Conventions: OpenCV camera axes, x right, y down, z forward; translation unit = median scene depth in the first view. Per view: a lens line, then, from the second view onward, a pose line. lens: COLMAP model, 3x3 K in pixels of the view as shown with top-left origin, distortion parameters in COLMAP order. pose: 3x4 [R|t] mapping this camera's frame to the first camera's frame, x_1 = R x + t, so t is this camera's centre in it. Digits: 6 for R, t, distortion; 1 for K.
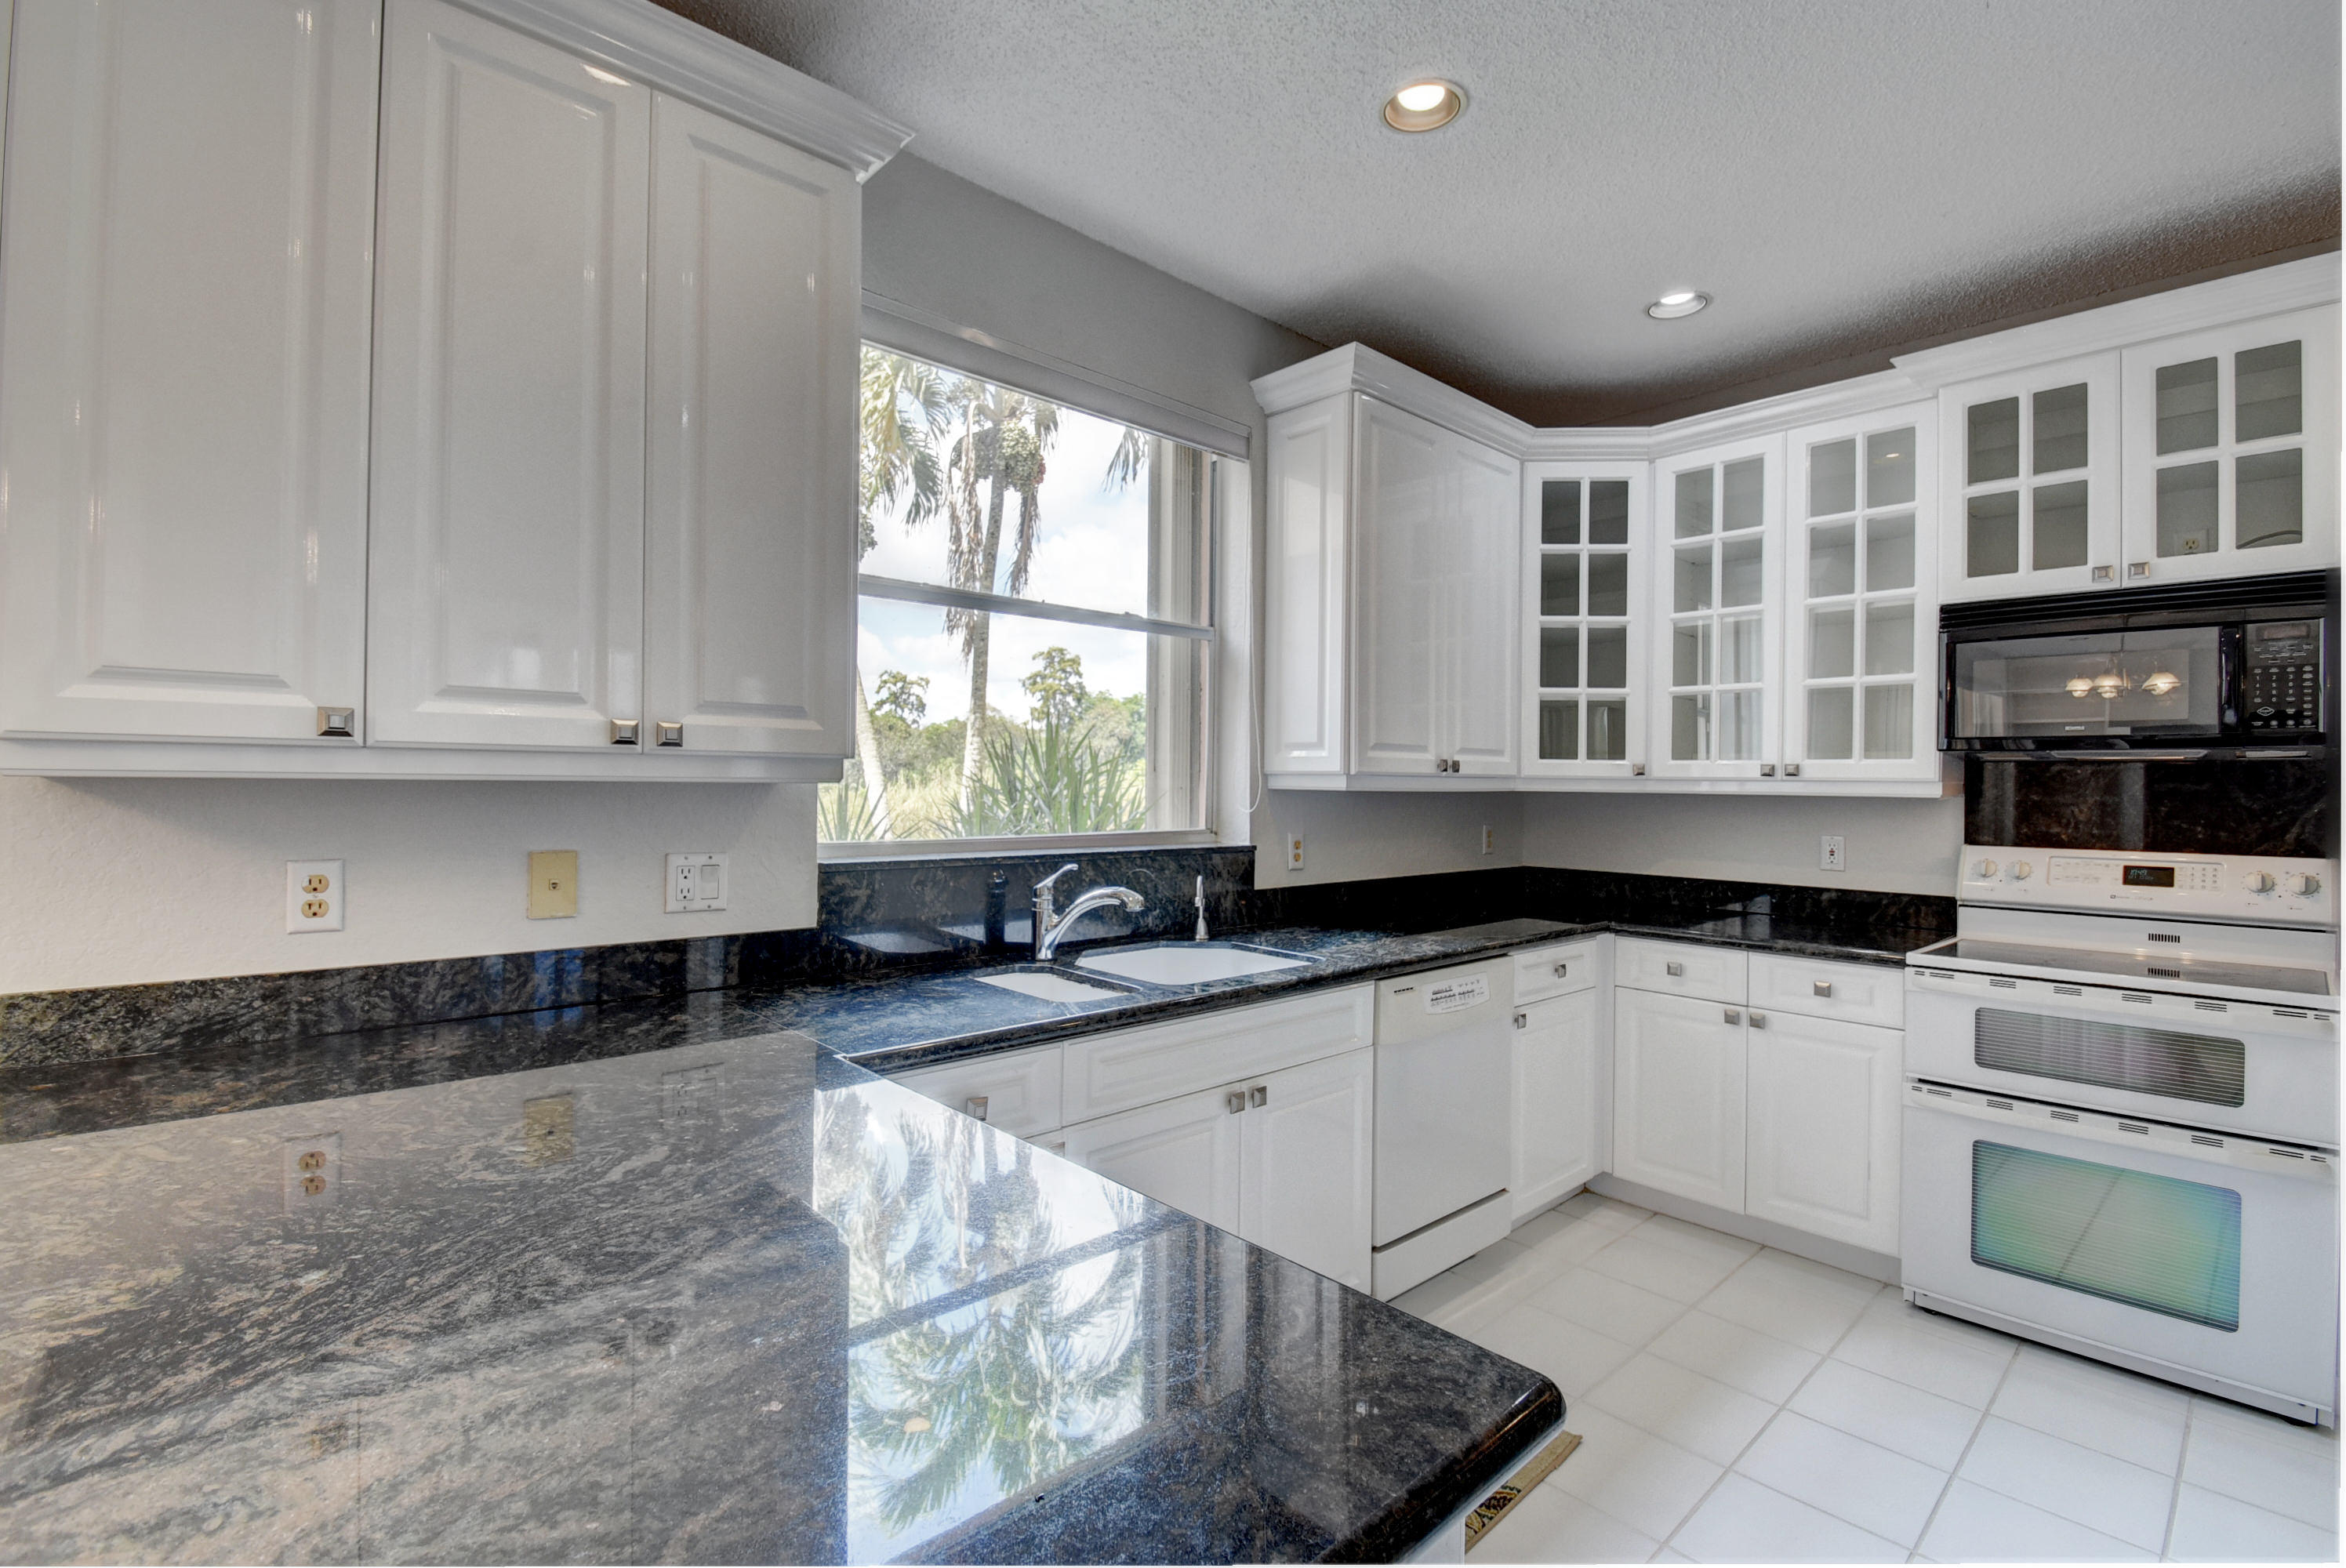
lens RADIAL K [[1032.2, 0, 1159.9], [0, 1032.2, 784.4], [0, 0, 1]] dist [0.003783, -0.010655]
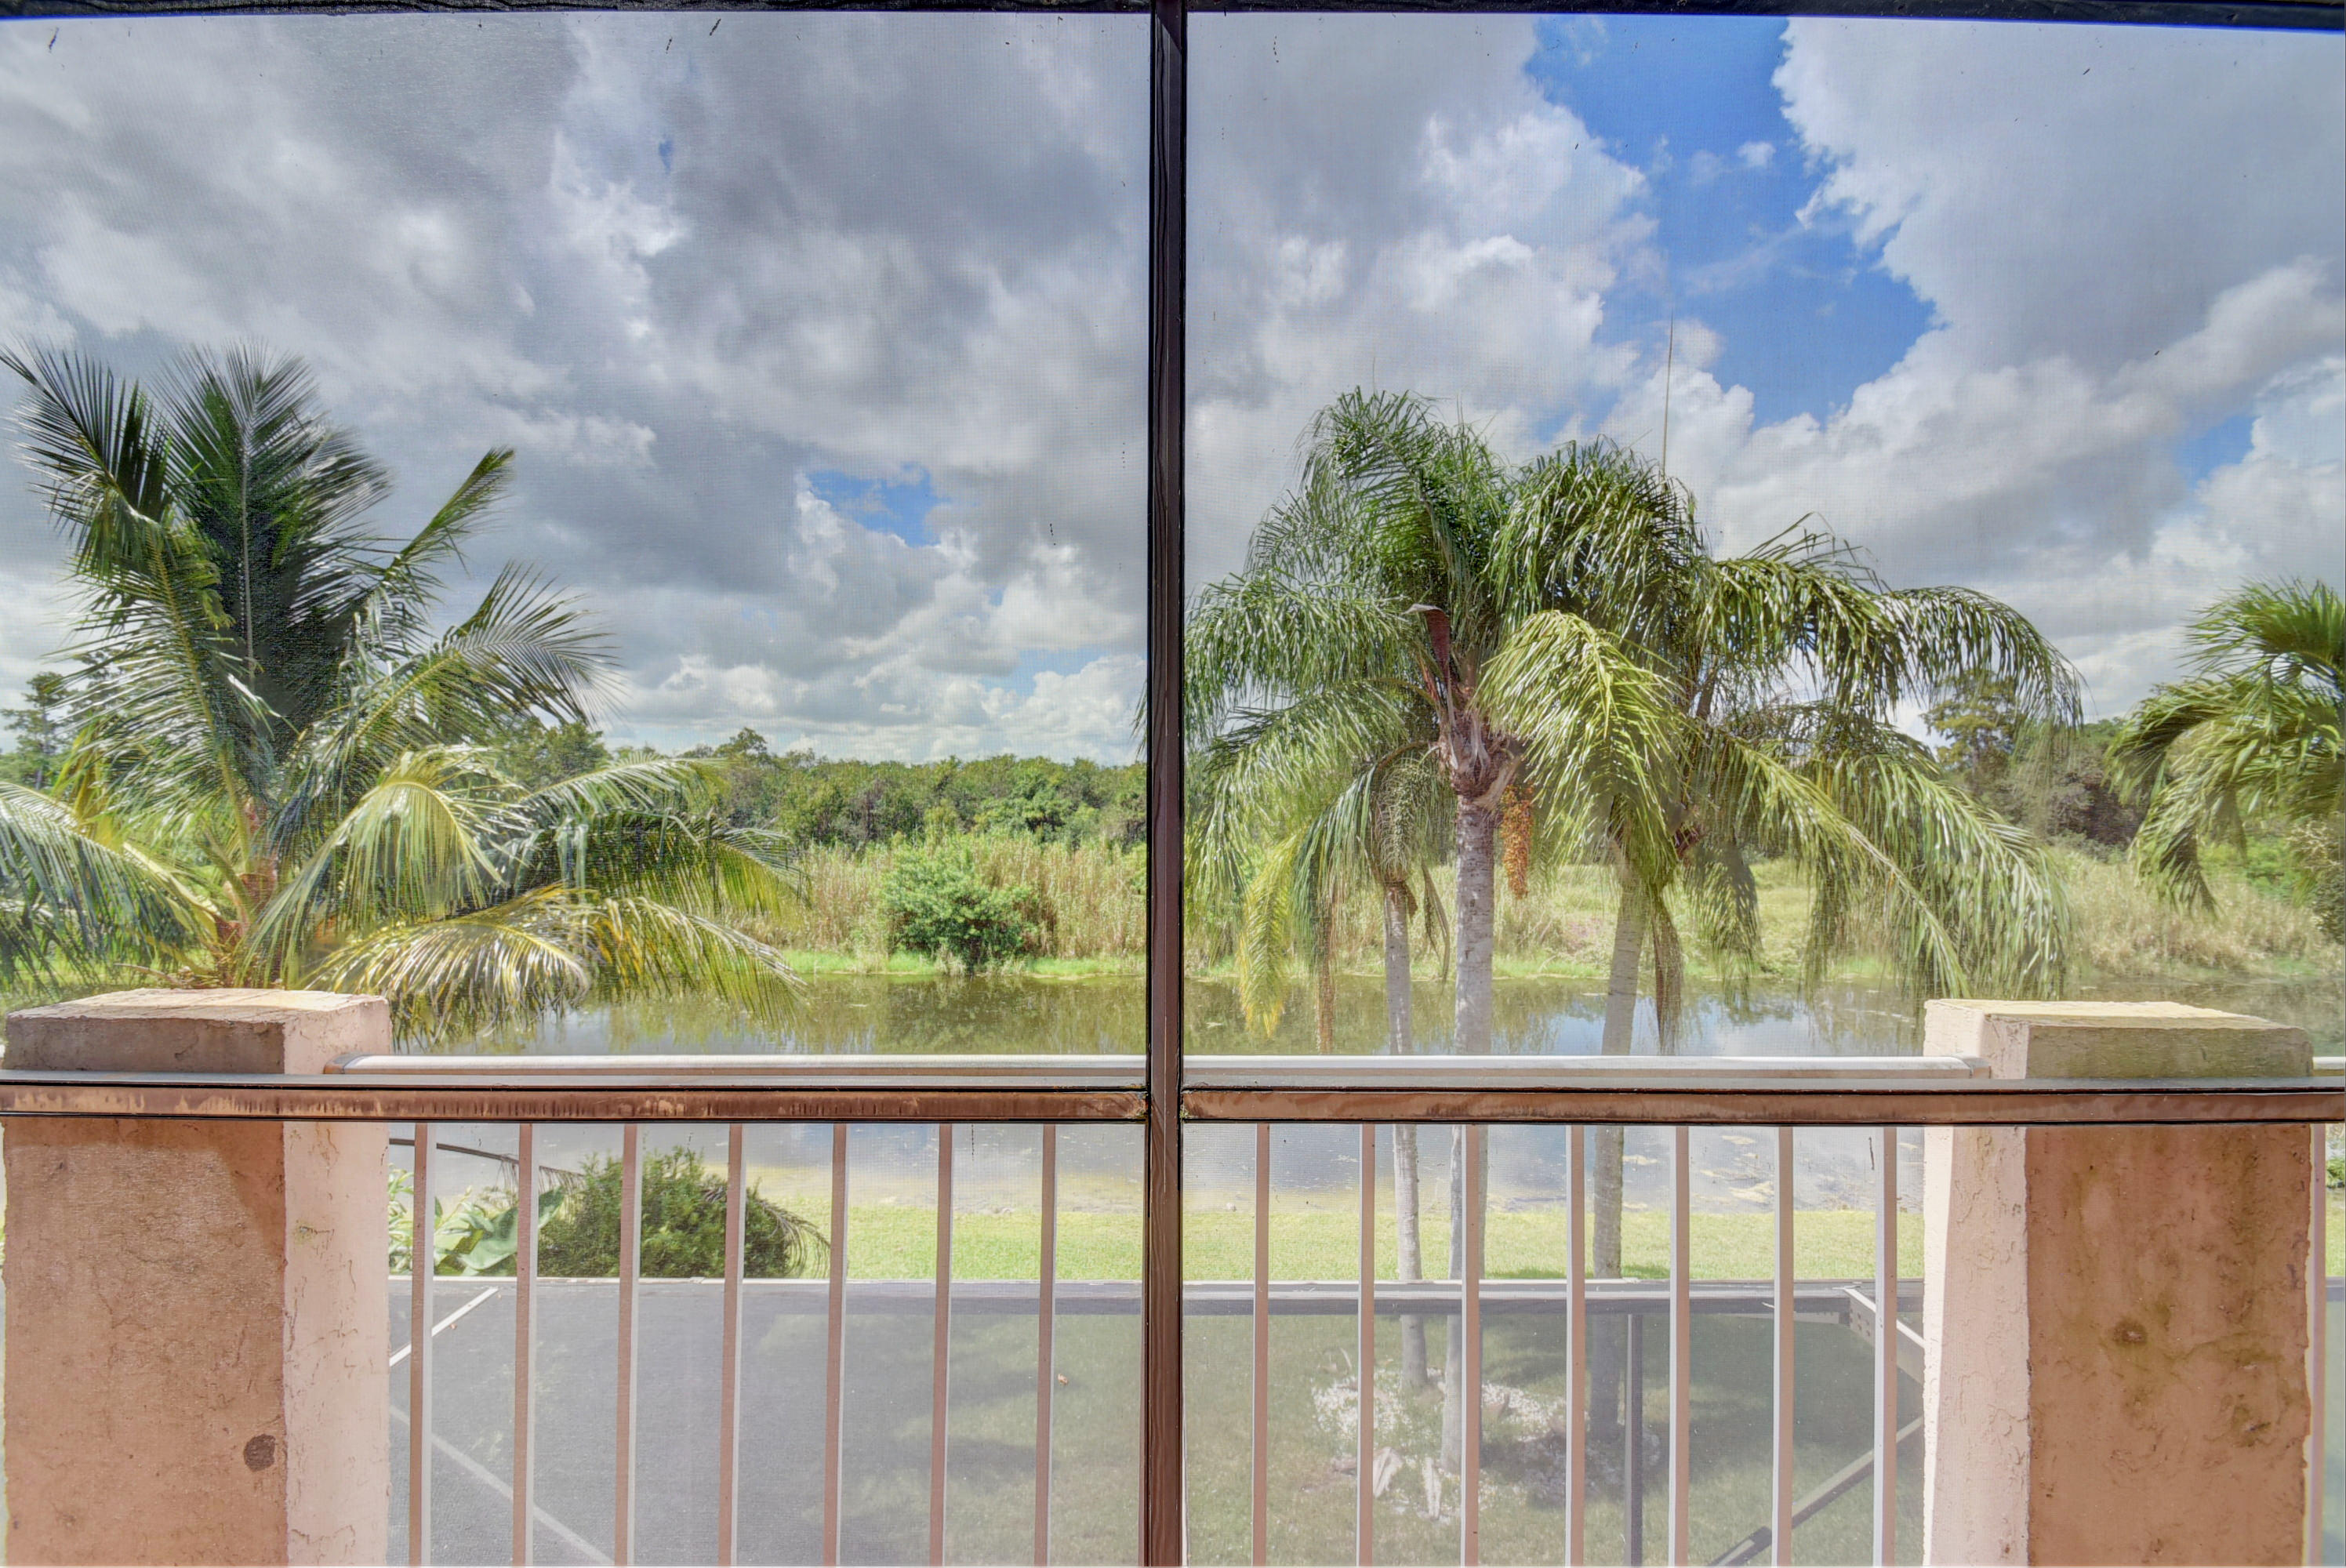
lens RADIAL K [[1032.2, 0, 1159.9], [0, 1032.2, 784.4], [0, 0, 1]] dist [0.003783, -0.010655]
pose [[0.743754, -0.022444, -0.668076, -1.669910], [0.005511, 0.999608, -0.027447, -1.127684], [0.668430, 0.016732, 0.743587, -0.063436]]
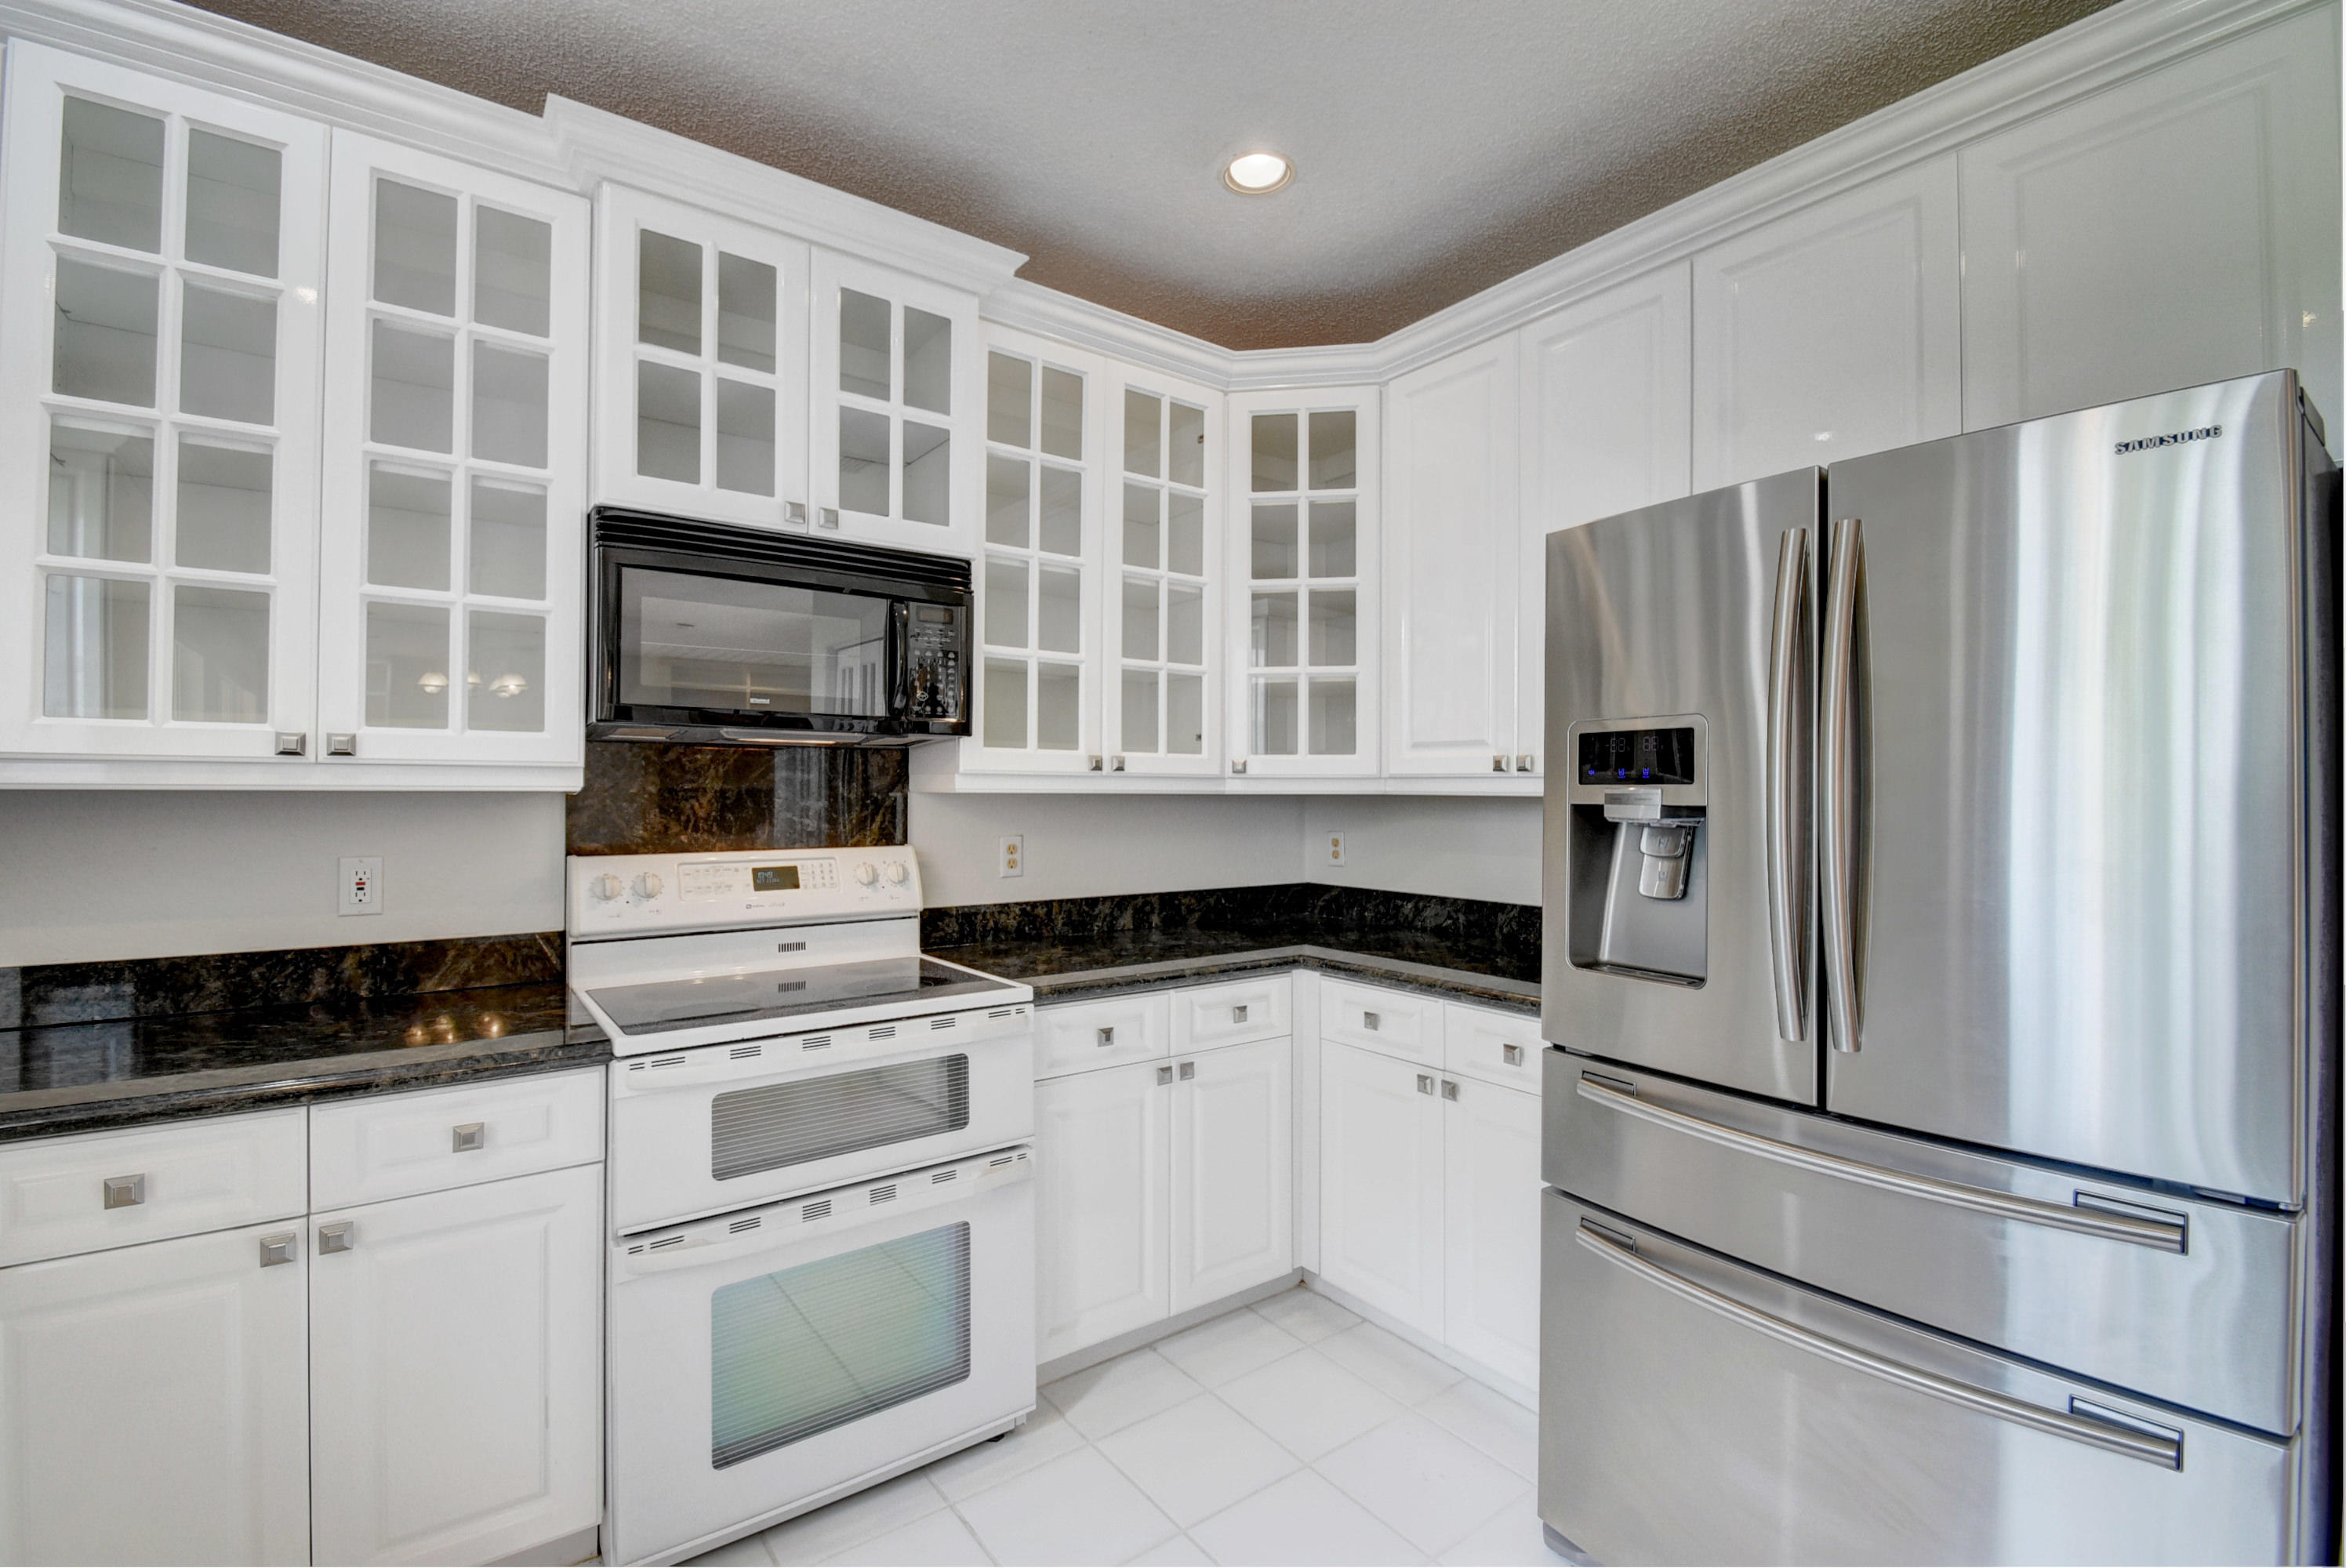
lens RADIAL K [[1027.5, 0, 1157.9], [0, 1027.5, 783.3], [0, 0, 1]] dist [0.012660, -0.018190]
pose [[0.107812, -0.008450, 0.994135, 0.123940], [-0.002562, 0.999958, 0.008778, 0.000470], [-0.994168, -0.003493, 0.107786, 0.546239]]
